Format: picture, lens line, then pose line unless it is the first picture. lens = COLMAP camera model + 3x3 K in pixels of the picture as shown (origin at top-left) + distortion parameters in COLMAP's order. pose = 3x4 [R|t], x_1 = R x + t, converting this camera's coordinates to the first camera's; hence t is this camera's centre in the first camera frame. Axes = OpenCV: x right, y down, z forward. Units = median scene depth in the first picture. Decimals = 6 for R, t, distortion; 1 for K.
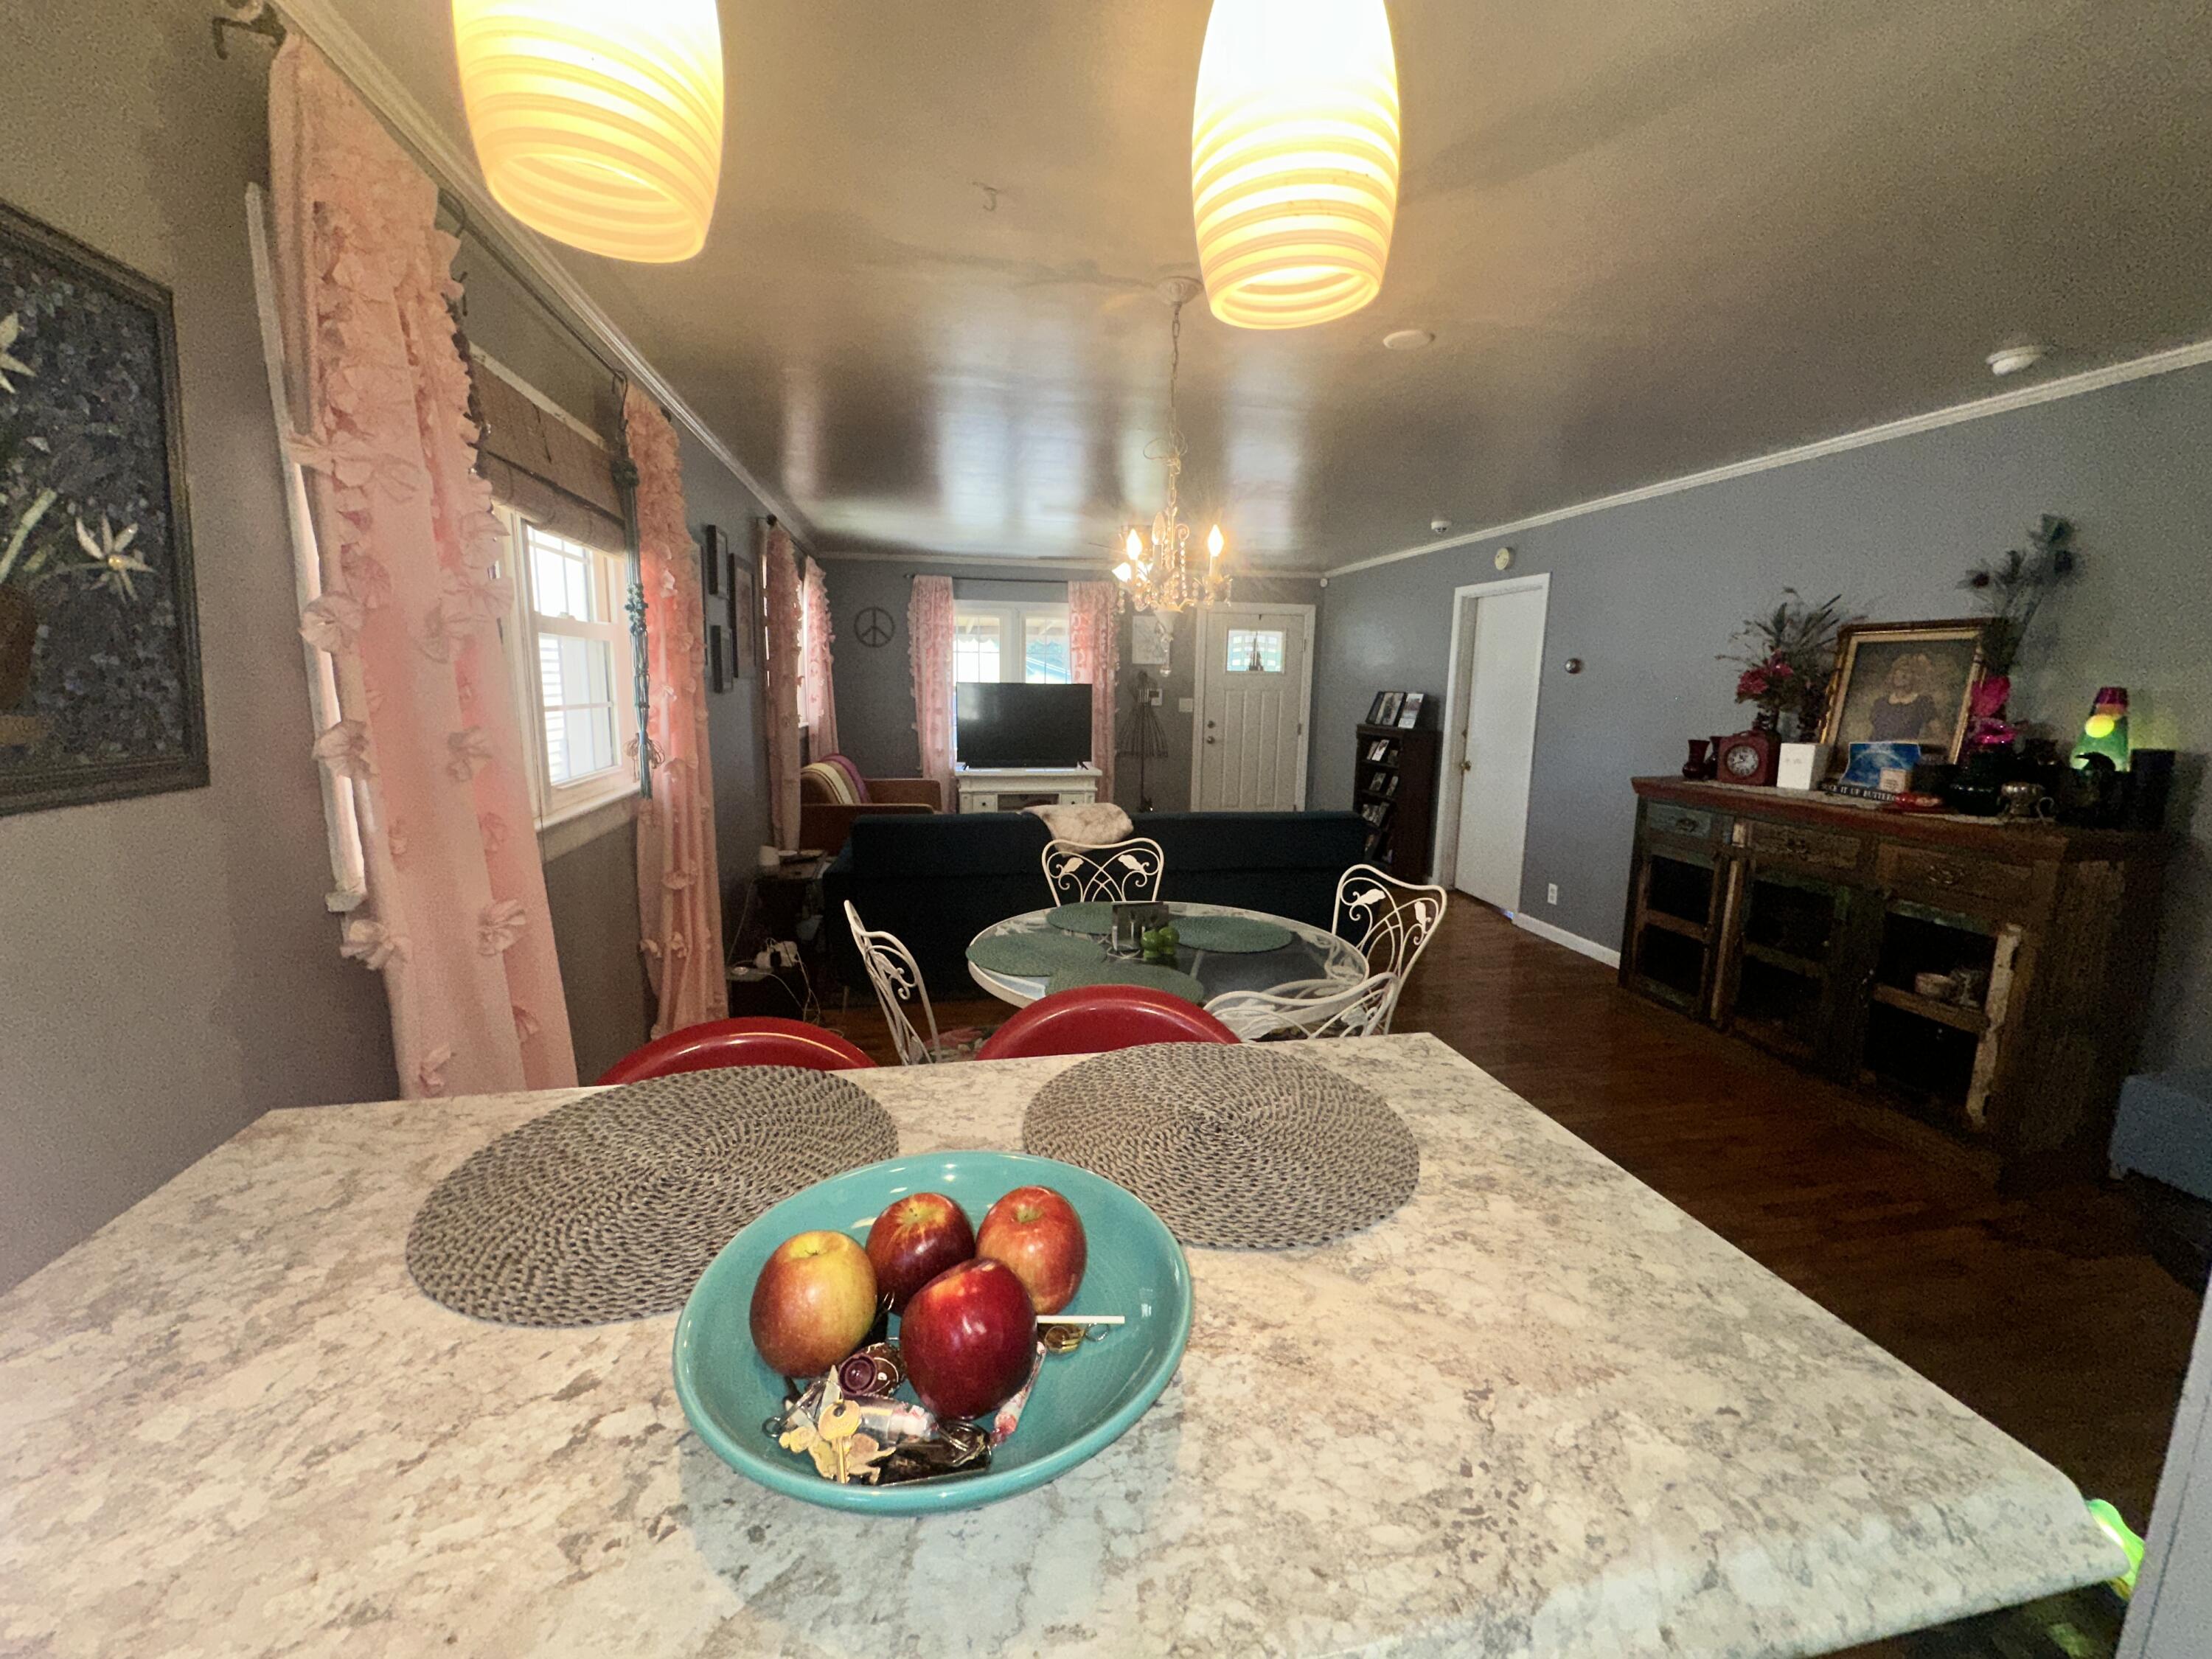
lens RADIAL K [[881.1, 0, 1109.1], [0, 881.1, 824.1], [0, 0, 1]] dist [-0.005529, 0.000895]
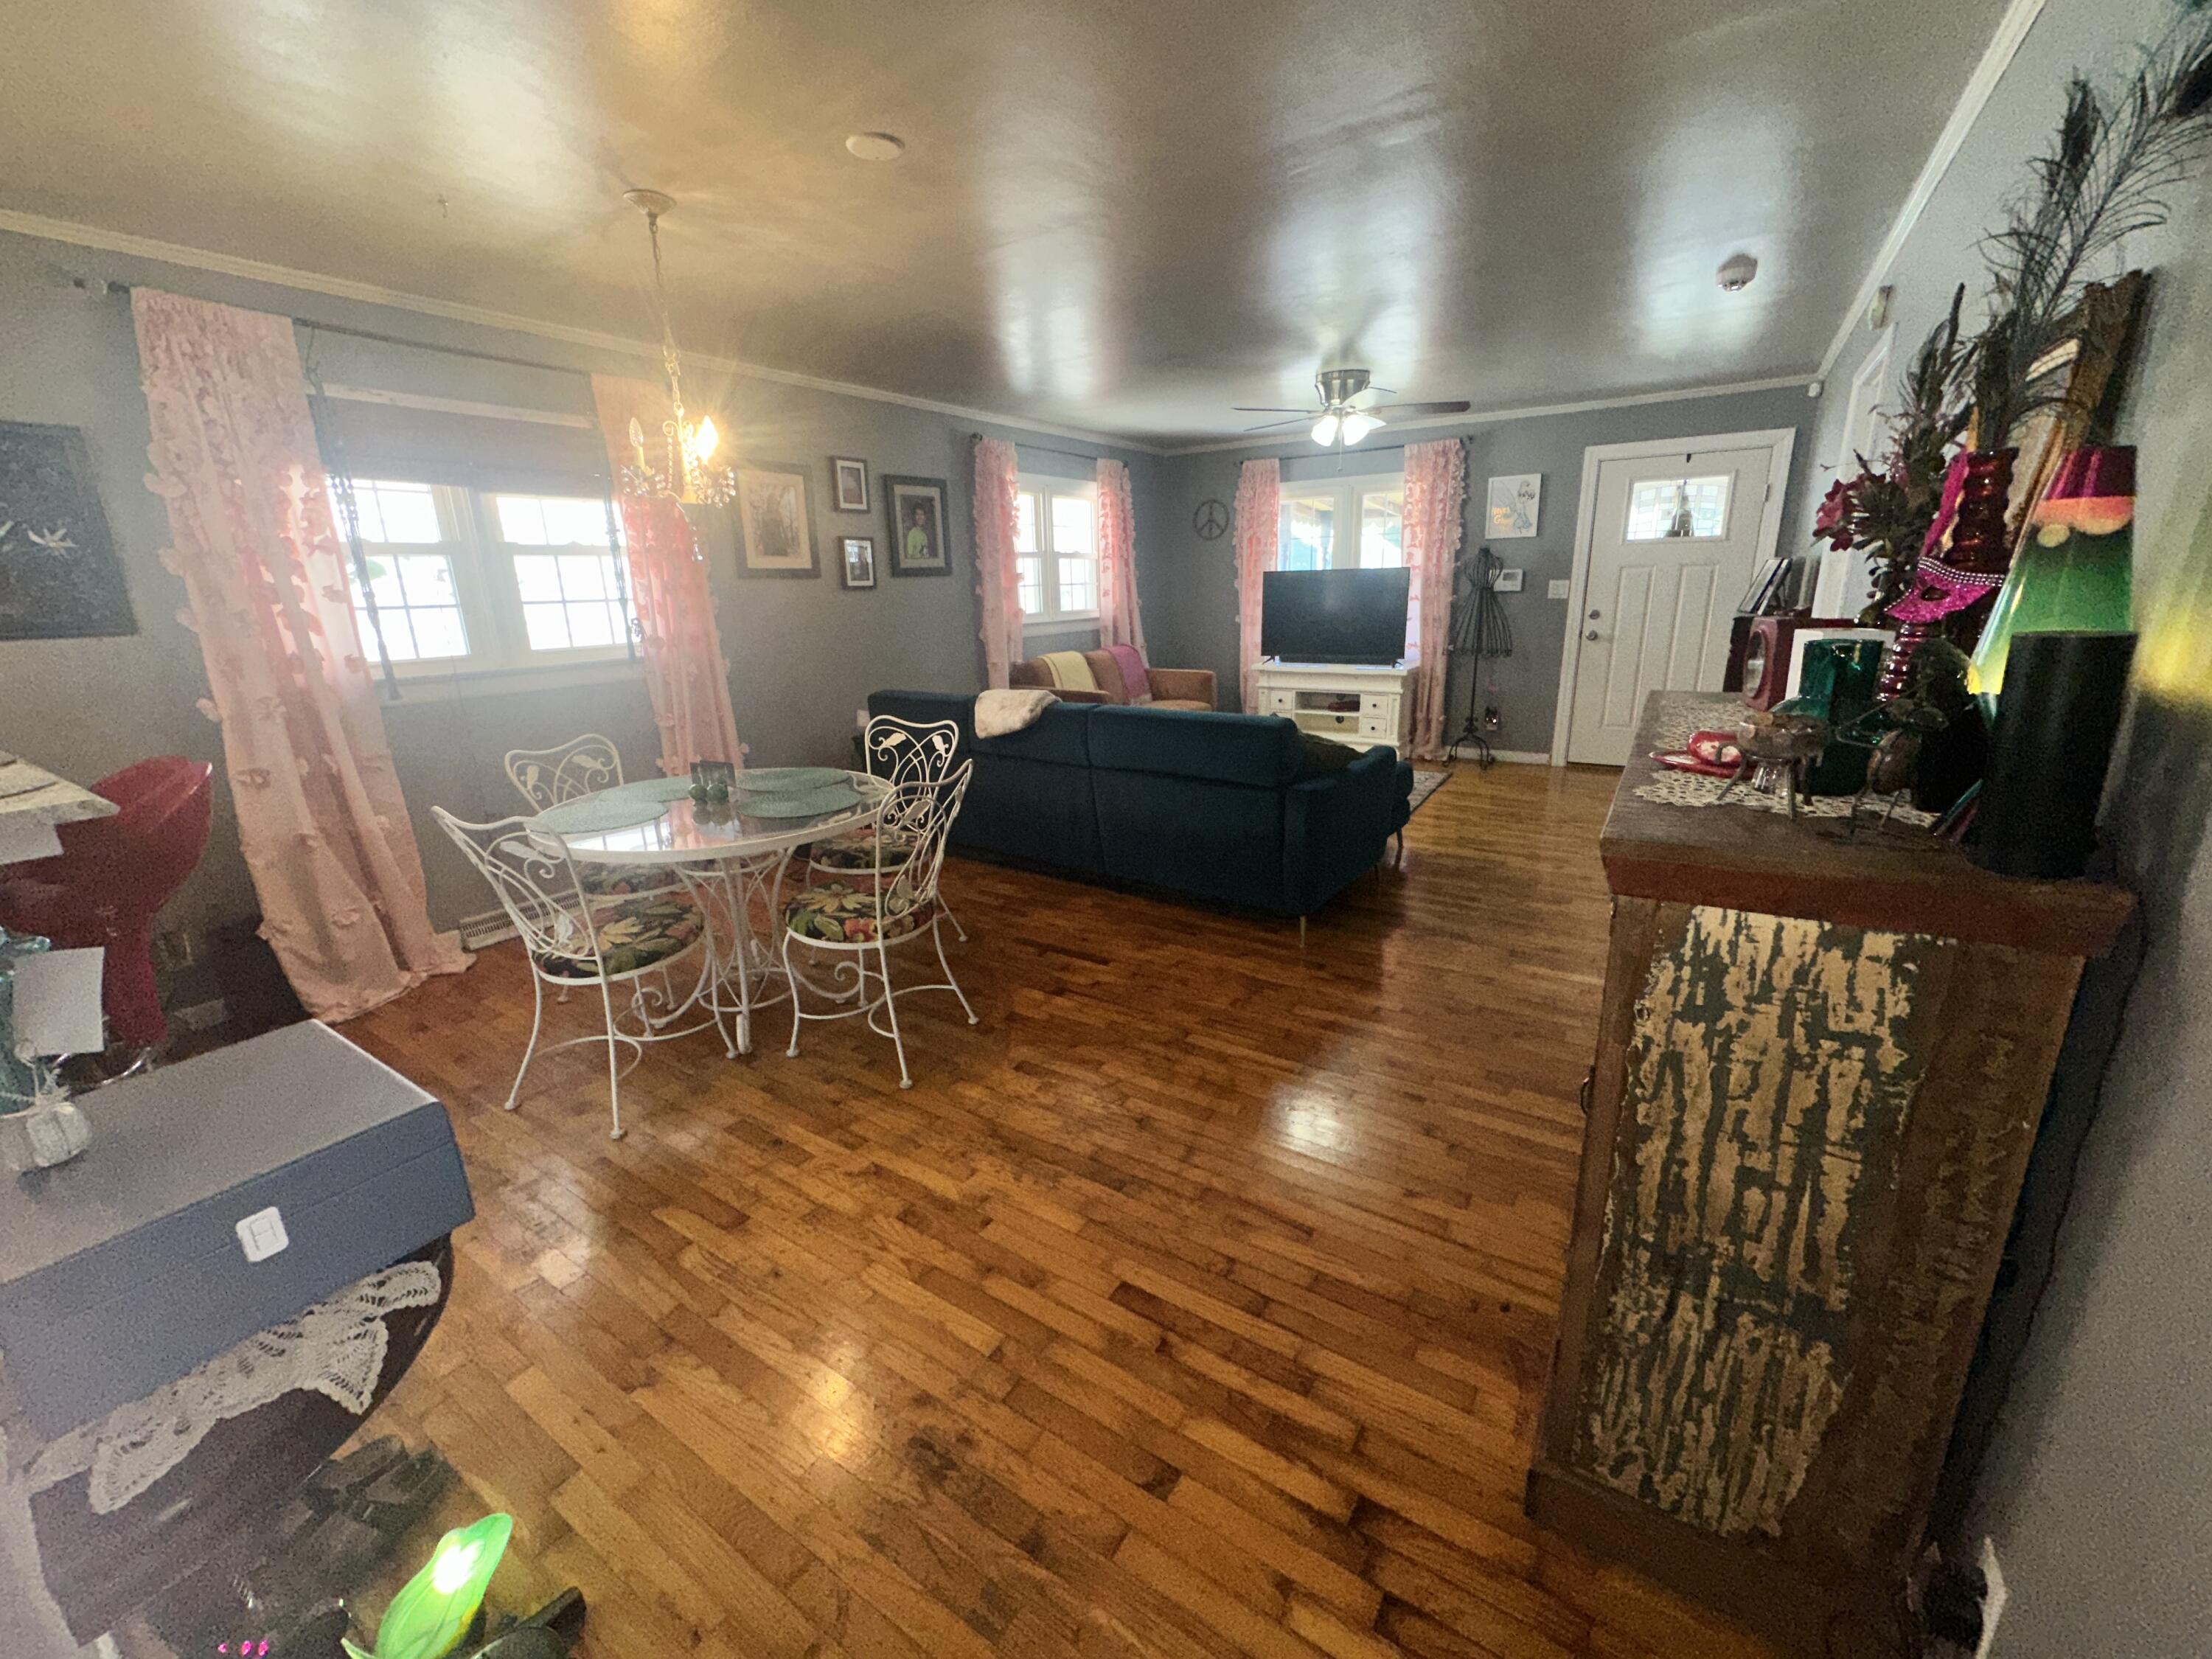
lens RADIAL K [[881.1, 0, 1105.4], [0, 881.1, 824.7], [0, 0, 1]] dist [-0.005529, 0.000895]
pose [[0.708543, 0.152934, -0.688896, 0.794647], [-0.075486, 0.987058, 0.141486, -0.020727], [0.701618, -0.048247, 0.710918, 0.340762]]
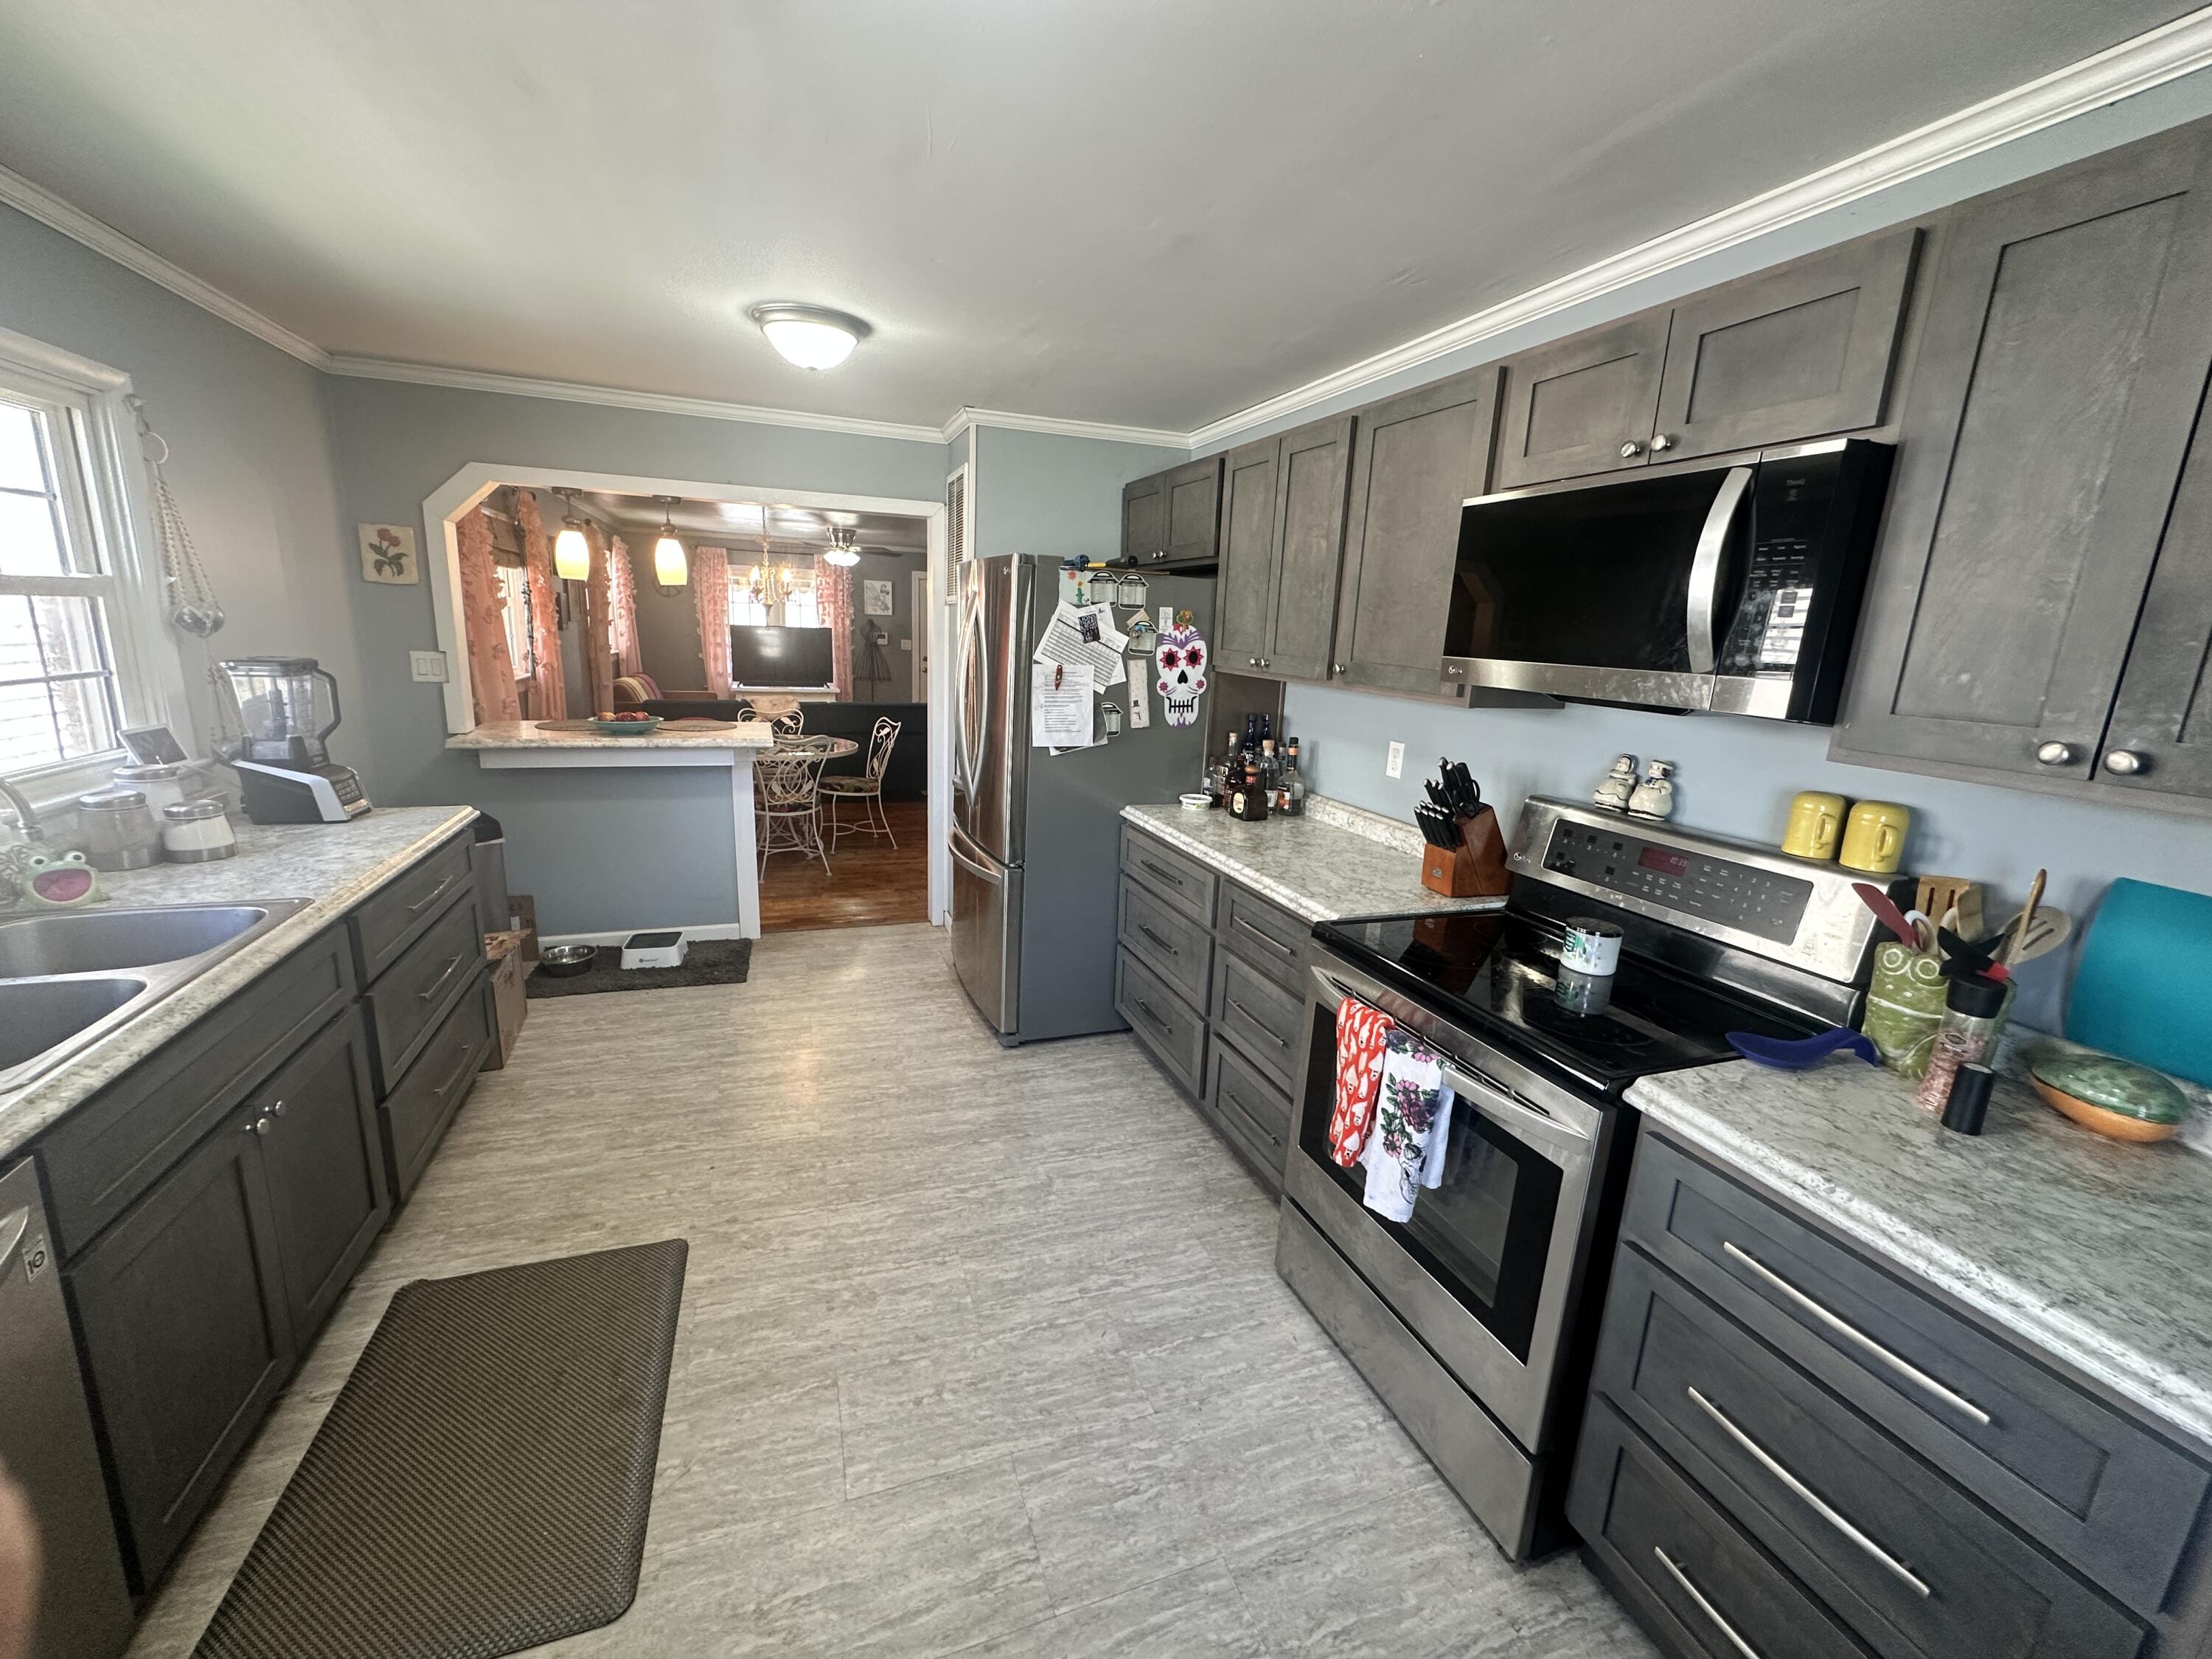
lens RADIAL K [[881.1, 0, 1108.5], [0, 881.1, 826.7], [0, 0, 1]] dist [-0.005529, 0.000895]
pose [[0.986398, -0.010205, 0.164056, 0.371424], [-0.000836, 0.997746, 0.067093, 0.133135], [-0.164371, -0.066318, 0.984167, -1.006012]]
